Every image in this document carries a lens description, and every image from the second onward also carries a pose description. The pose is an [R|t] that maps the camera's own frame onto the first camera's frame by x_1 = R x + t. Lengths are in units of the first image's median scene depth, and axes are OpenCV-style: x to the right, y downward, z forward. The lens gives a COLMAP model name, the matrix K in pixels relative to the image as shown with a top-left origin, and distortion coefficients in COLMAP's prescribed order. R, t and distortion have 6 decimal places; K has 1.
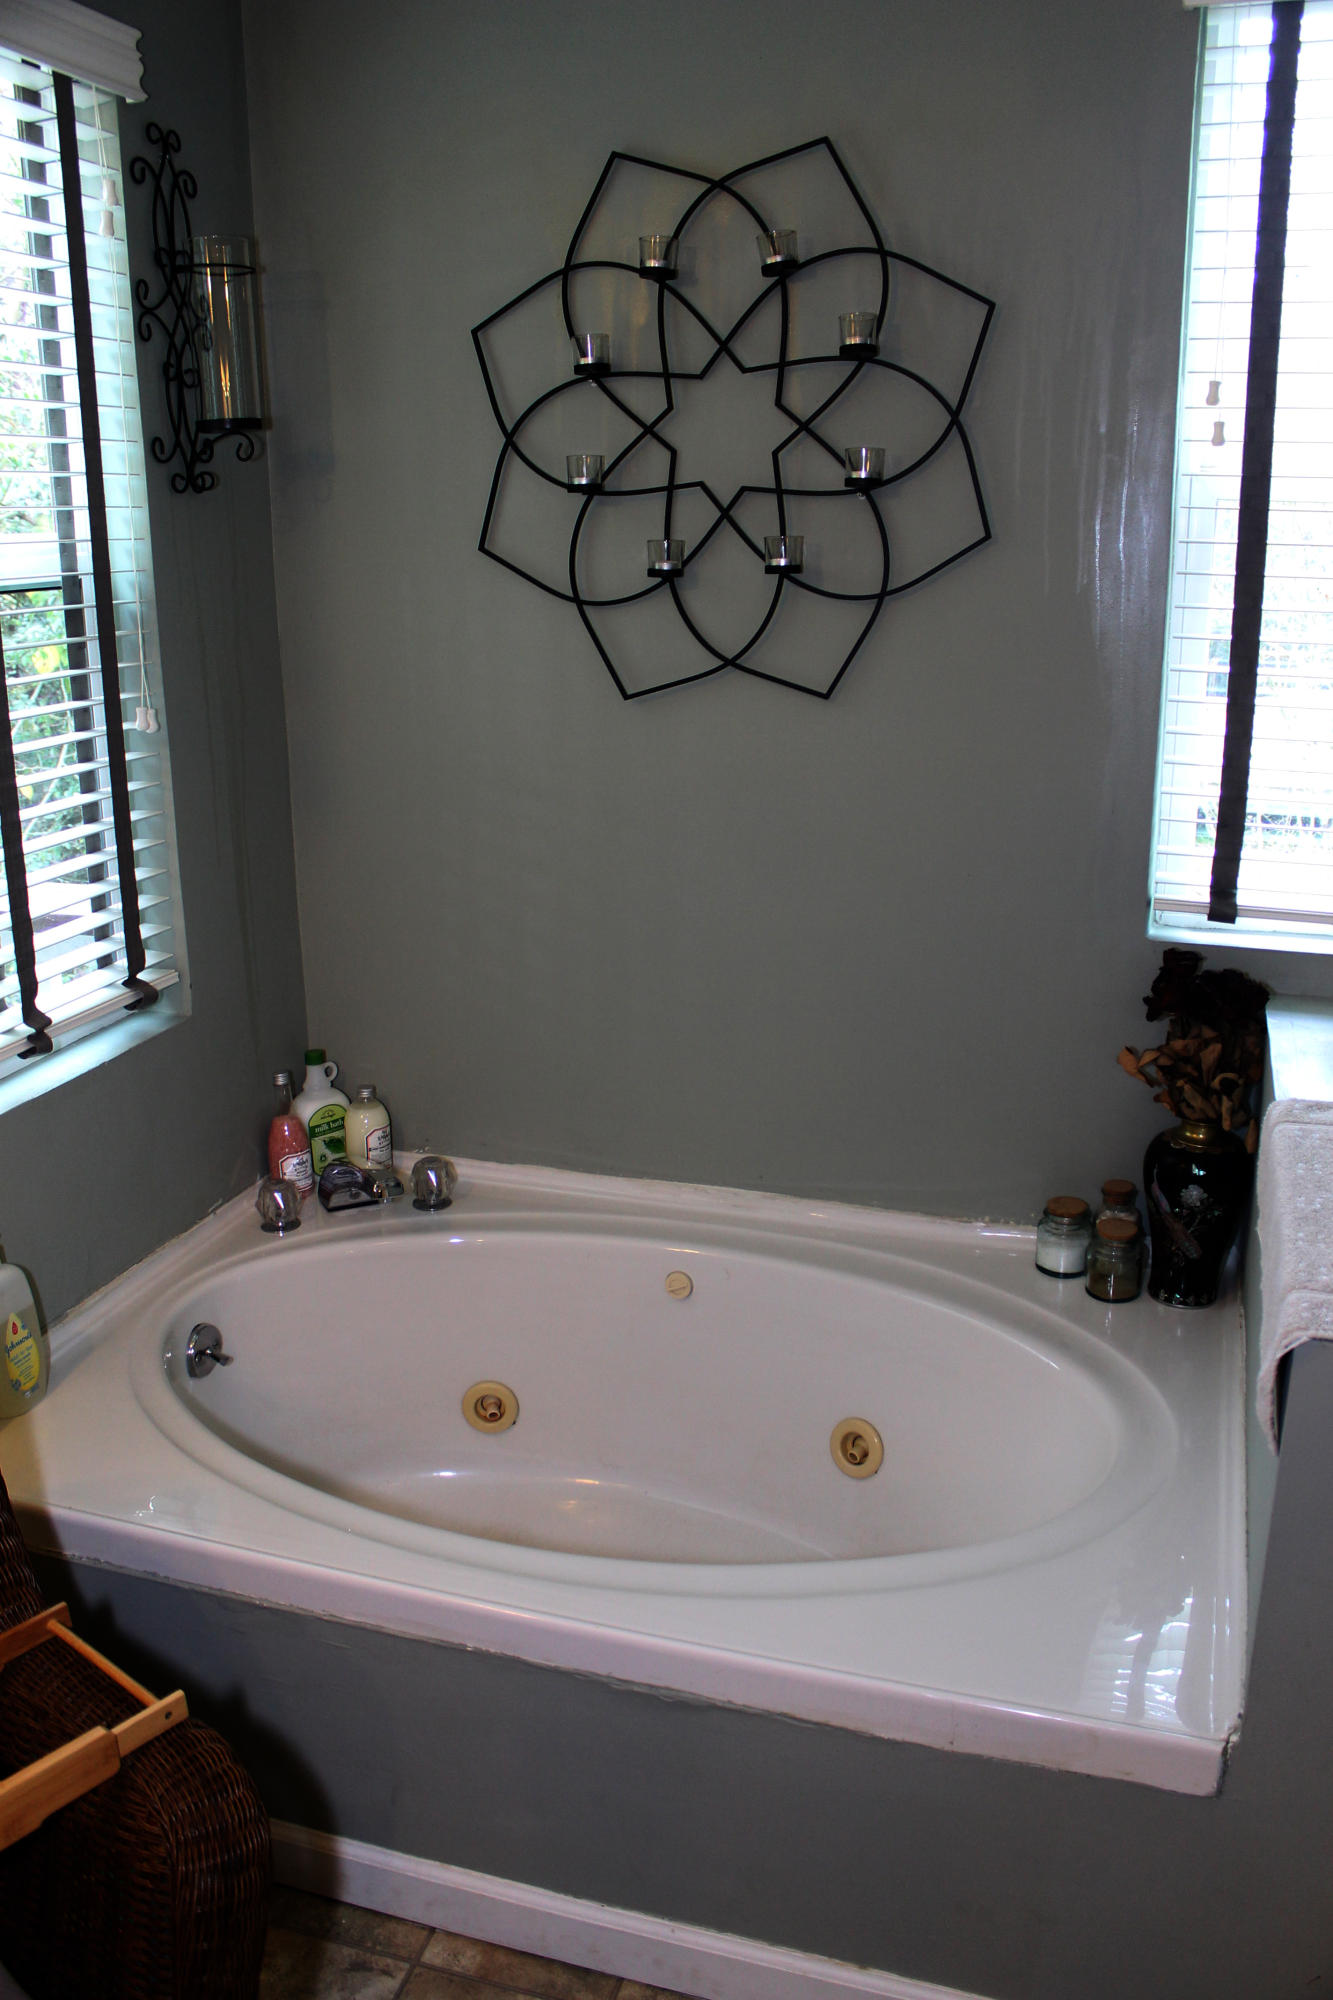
lens RADIAL K [[1696.8, 0, 679.3], [0, 1696.8, 1009.0], [0, 0, 1]] dist [-0.158238, 0.135125]
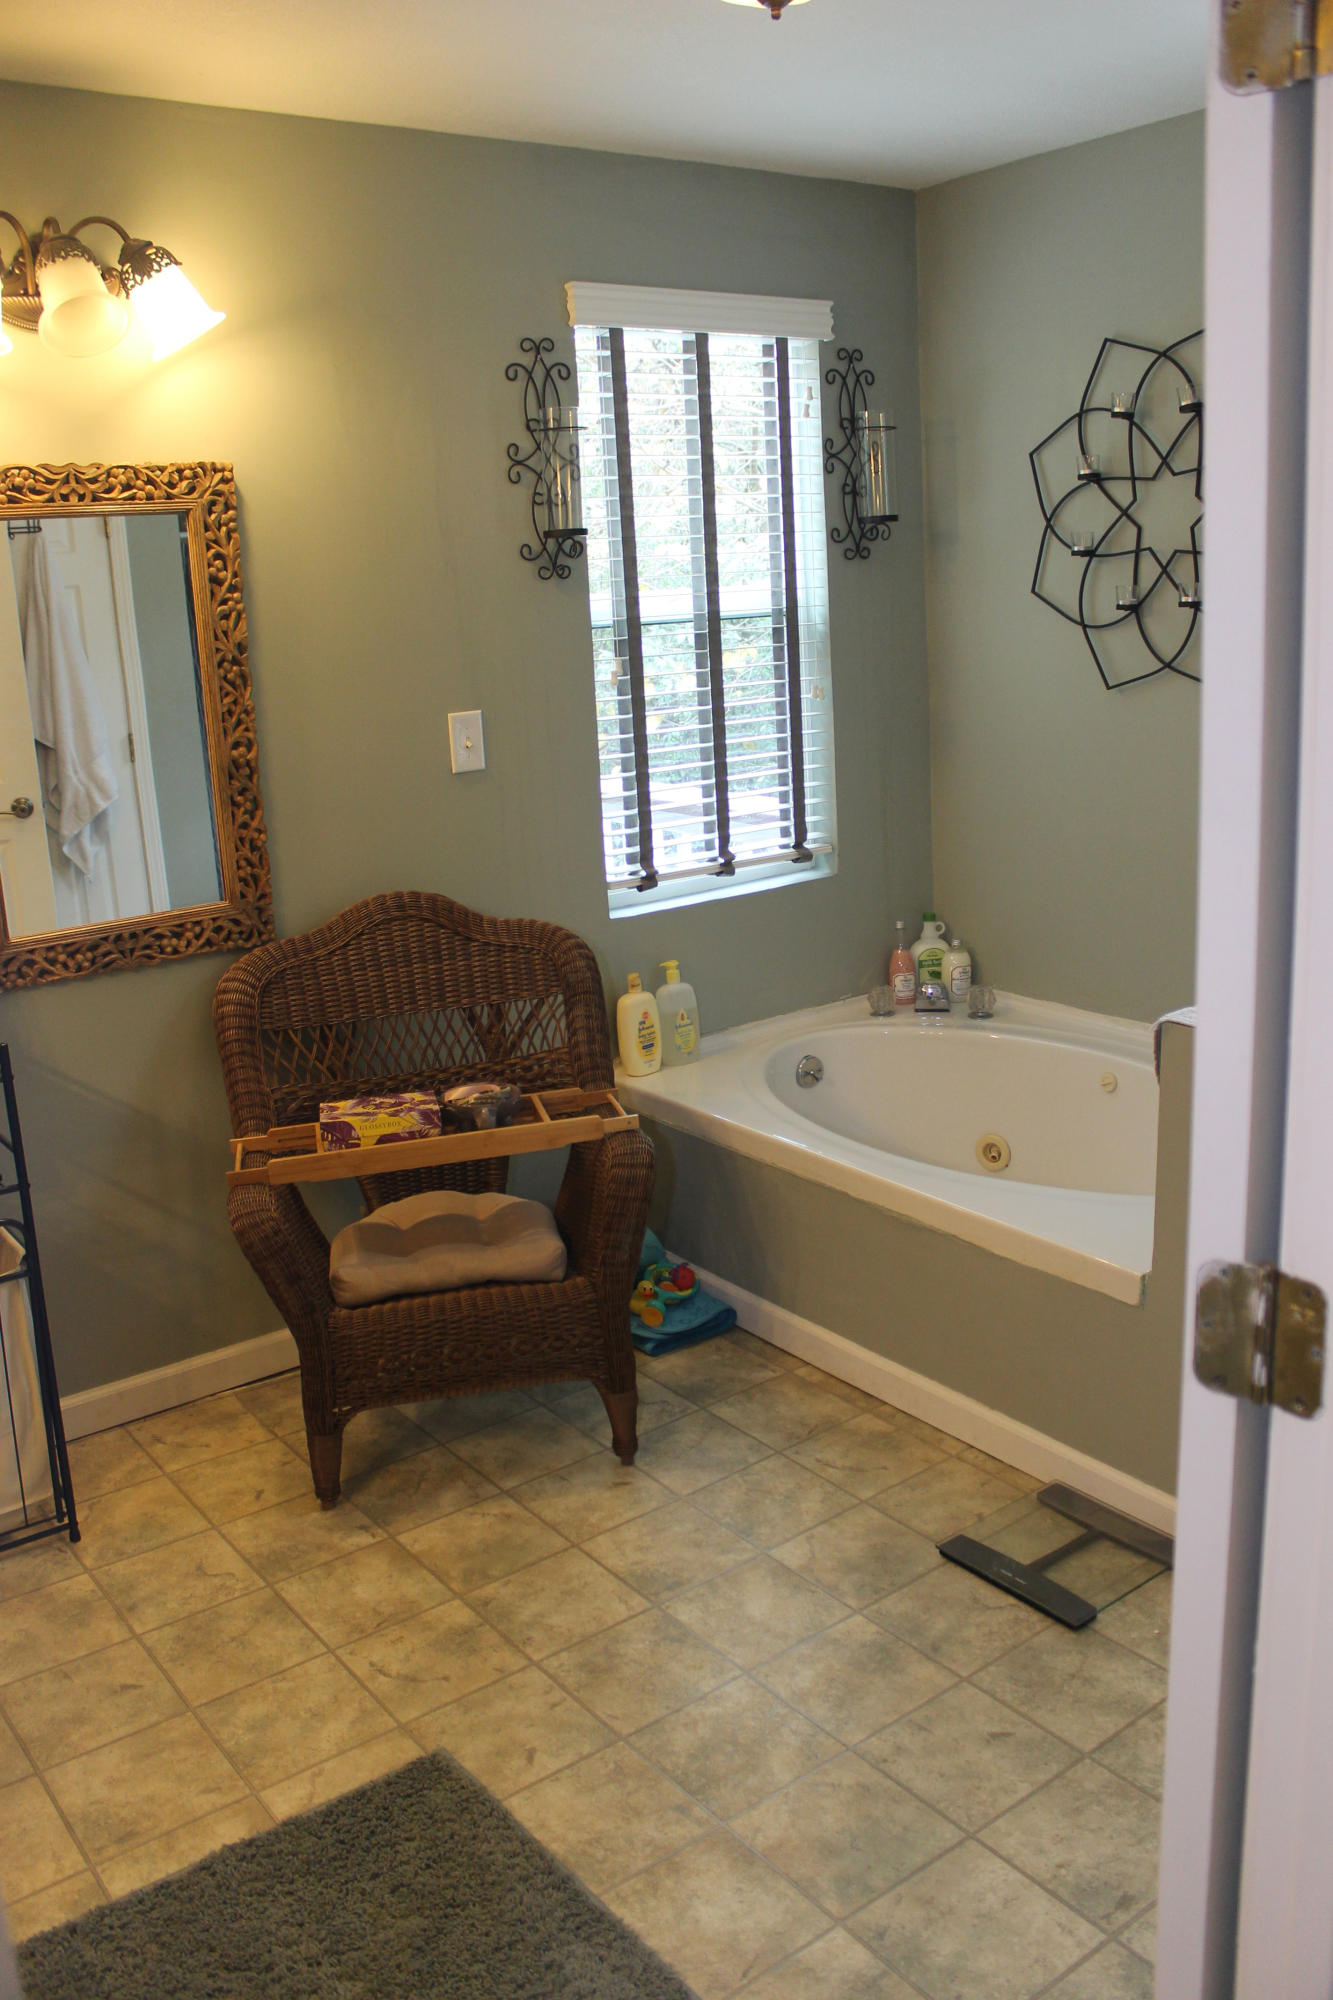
lens RADIAL K [[1696.8, 0, 679.3], [0, 1696.8, 1009.0], [0, 0, 1]] dist [-0.158238, 0.135125]
pose [[0.810015, 0.115276, -0.574967, 0.591934], [-0.124579, 0.991934, 0.023366, 0.124197], [0.573023, 0.052702, 0.817843, -0.473424]]
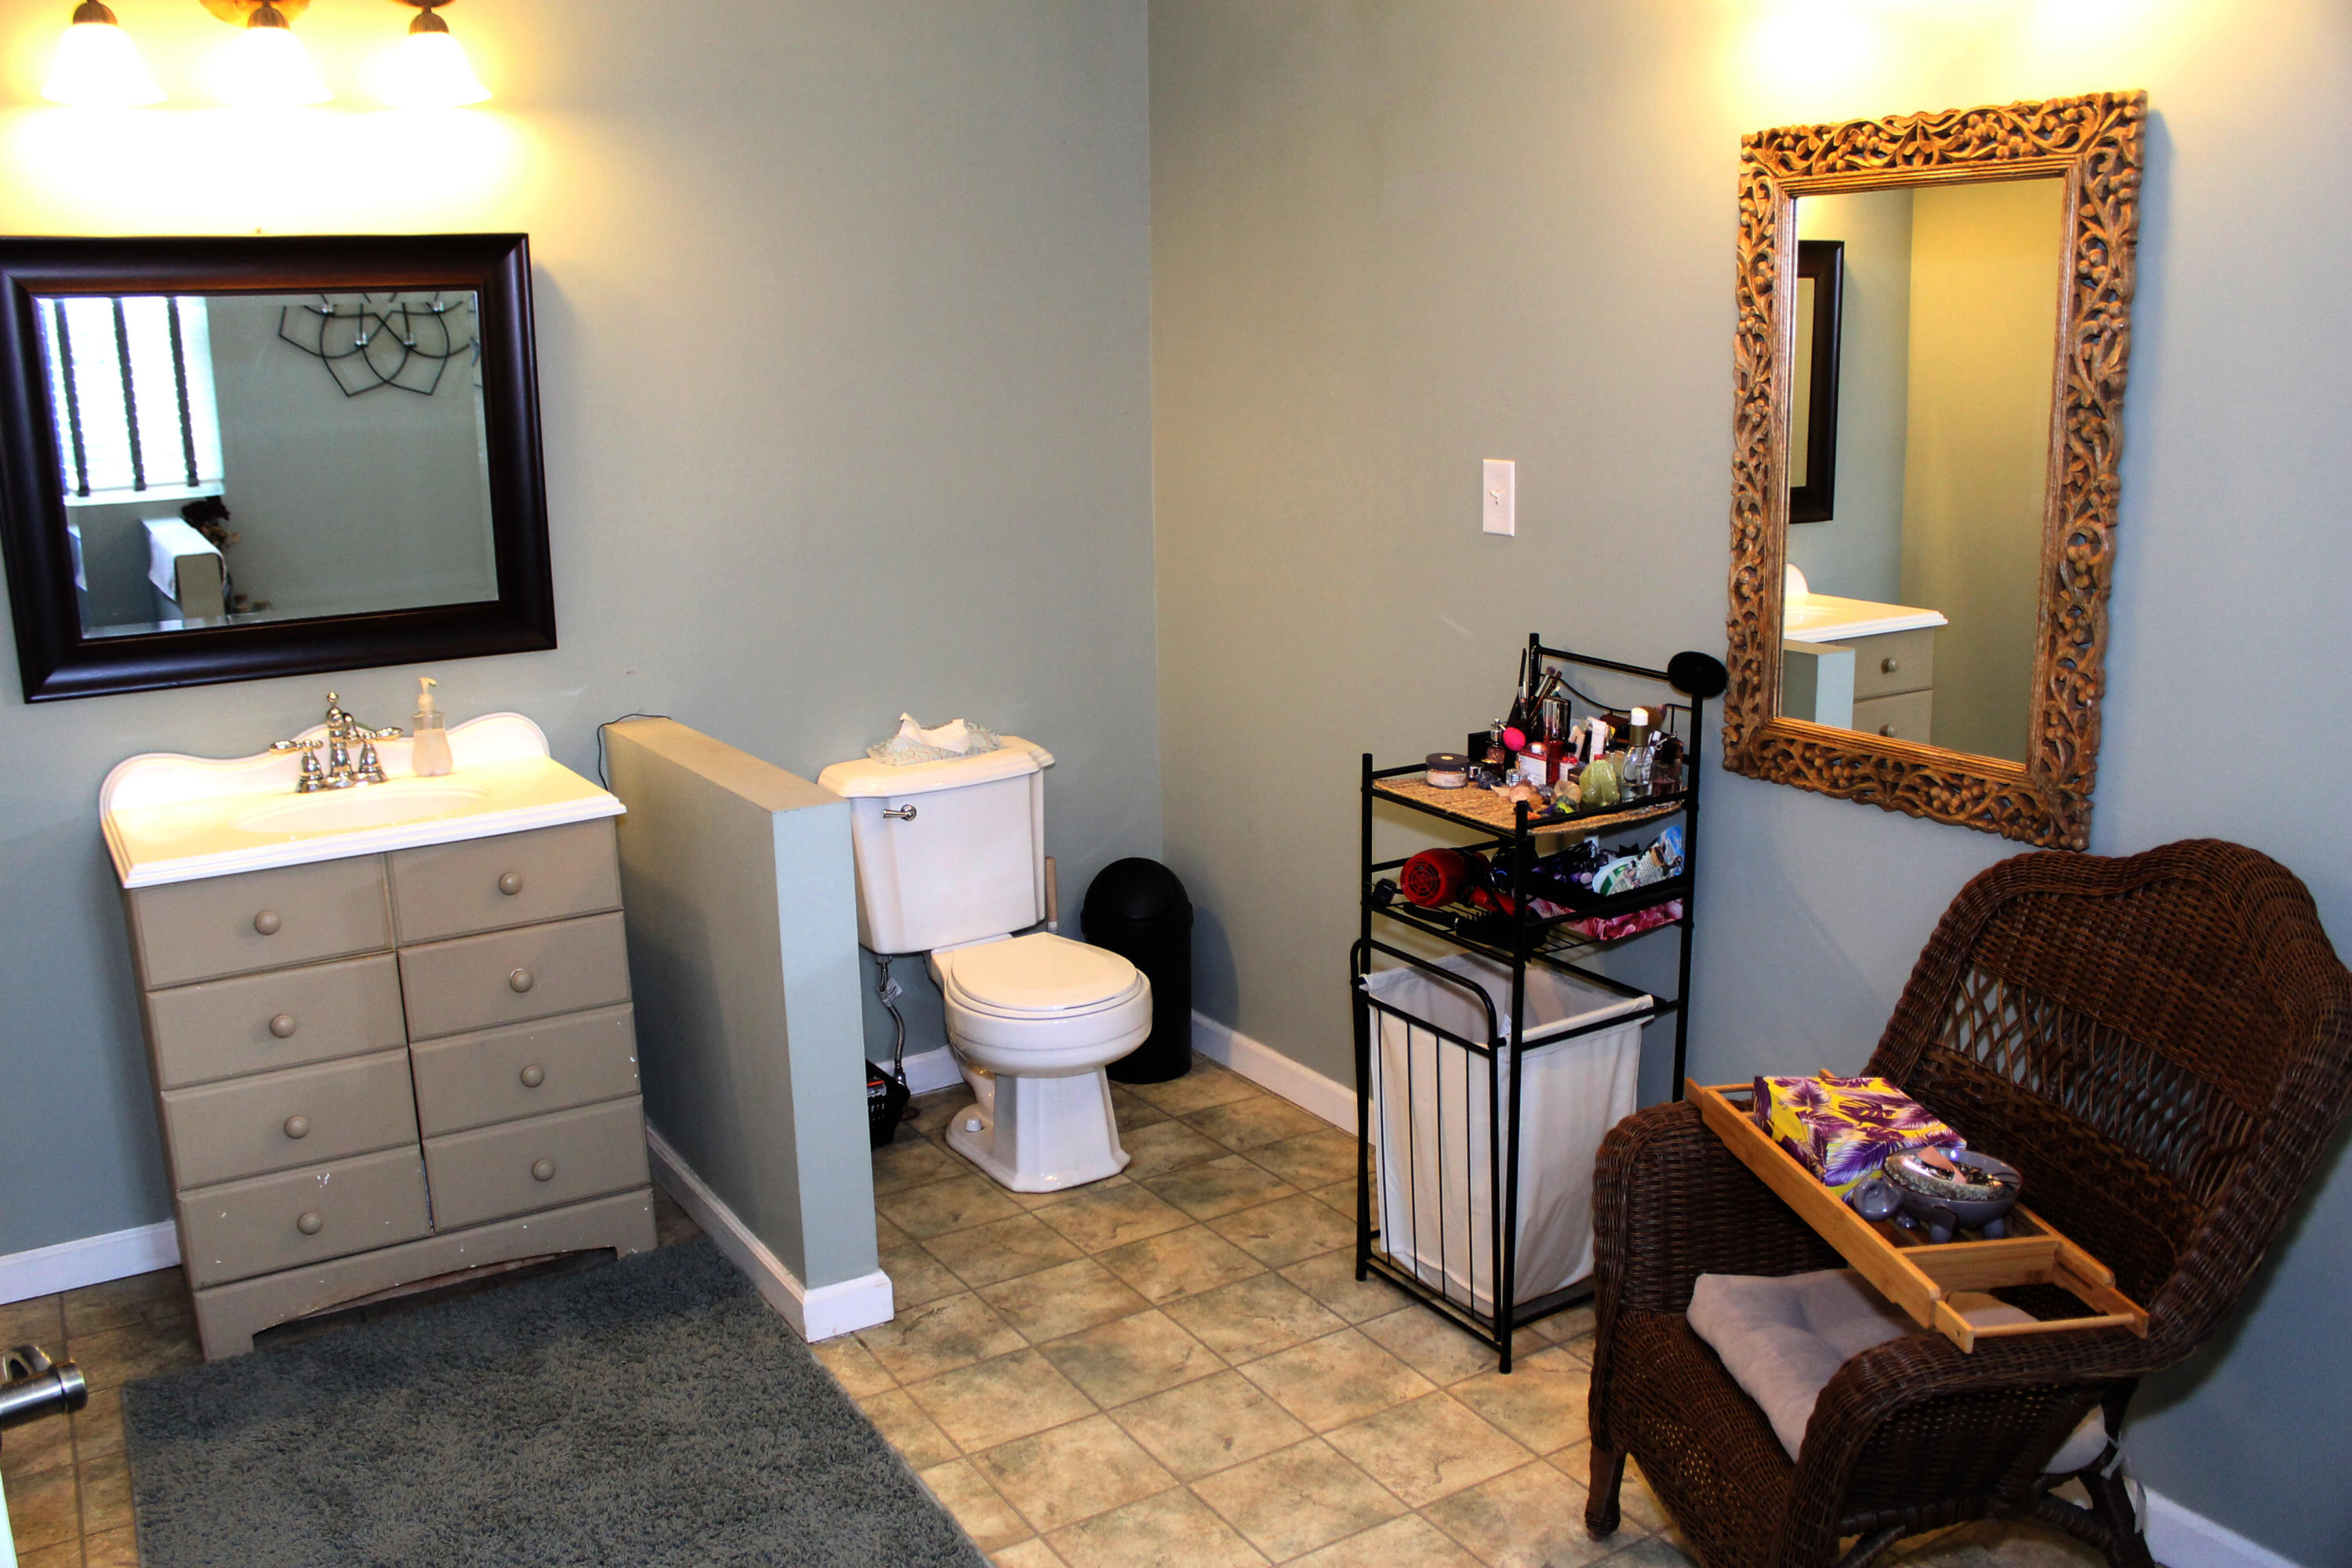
lens RADIAL K [[1995.5, 0, 1163.9], [0, 1995.5, 816.3], [0, 0, 1]] dist [-0.158238, 0.135125]
pose [[-0.668580, 0.192445, -0.718308, 0.569649], [-0.187720, 0.890975, 0.413430, -0.213010], [0.719557, 0.411252, -0.559562, 0.708579]]
